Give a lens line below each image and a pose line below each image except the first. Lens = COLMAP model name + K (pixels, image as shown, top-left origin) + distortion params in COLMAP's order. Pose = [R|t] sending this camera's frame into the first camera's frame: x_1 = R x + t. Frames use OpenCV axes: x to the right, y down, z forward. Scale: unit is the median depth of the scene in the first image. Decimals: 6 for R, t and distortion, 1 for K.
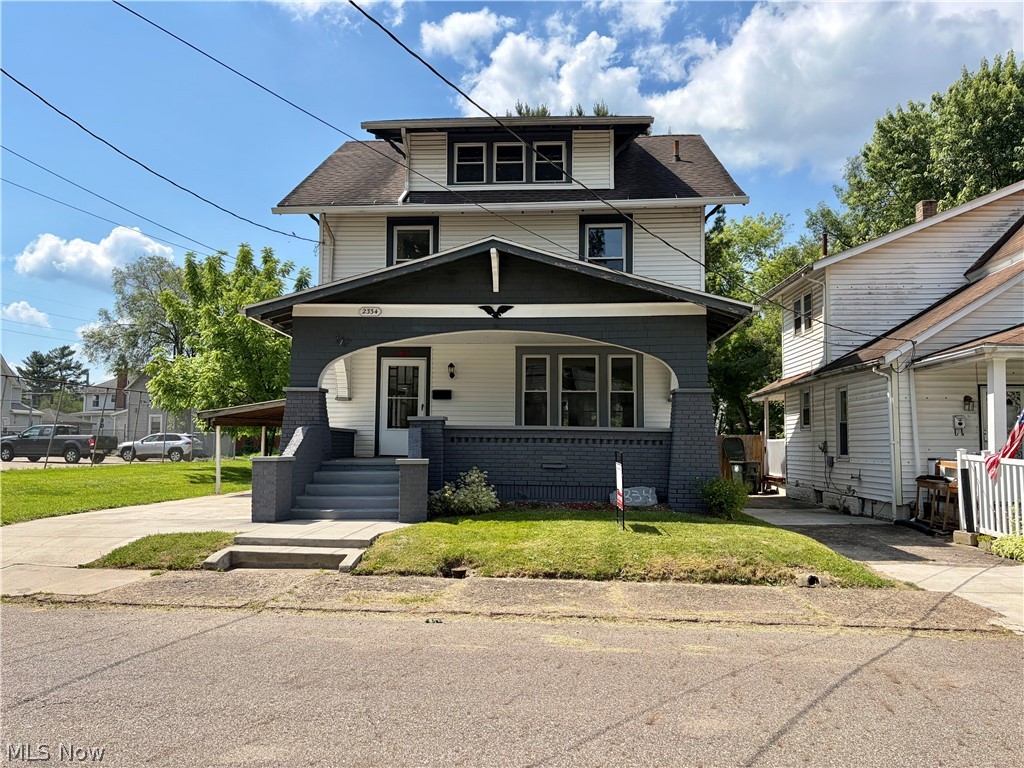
lens RADIAL K [[767.6, 0, 505.6], [0, 767.6, 385.4], [0, 0, 1]] dist [0.100865, -0.101683]
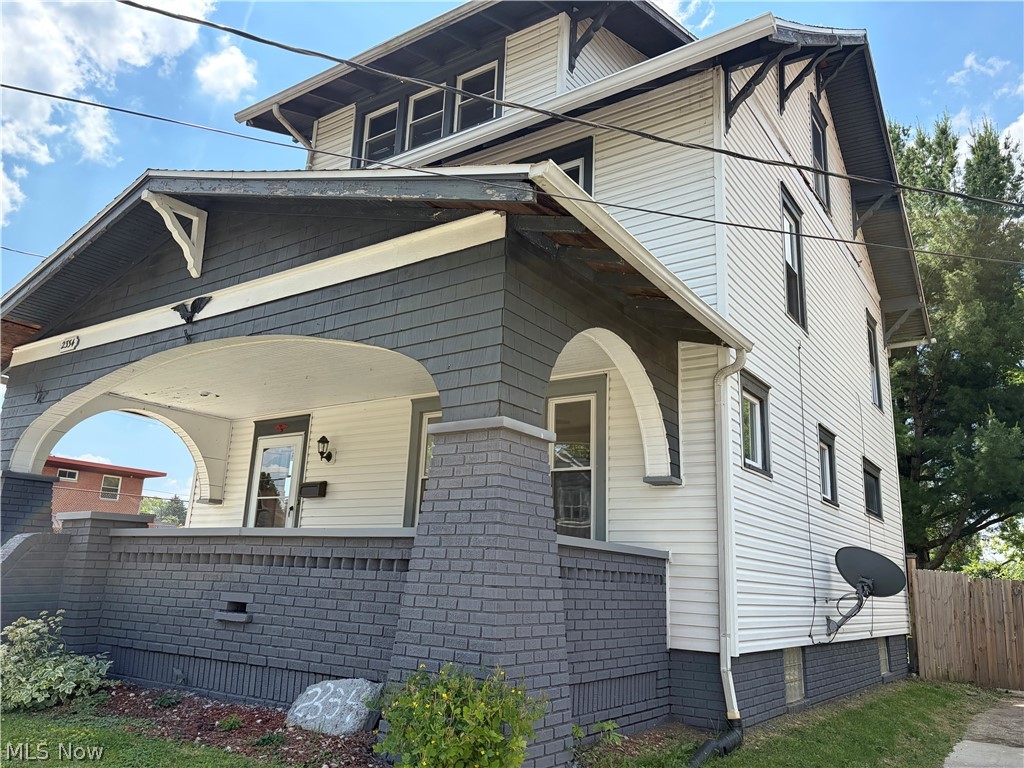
lens RADIAL K [[769.7, 0, 512.0], [0, 769.7, 384.0], [0, 0, 1]] dist [0.044770, -0.009901]
pose [[0.862239, -0.101570, -0.496212, 0.435571], [0.006063, 0.981687, -0.190407, 0.056816], [0.506465, 0.161167, 0.847065, 0.651575]]
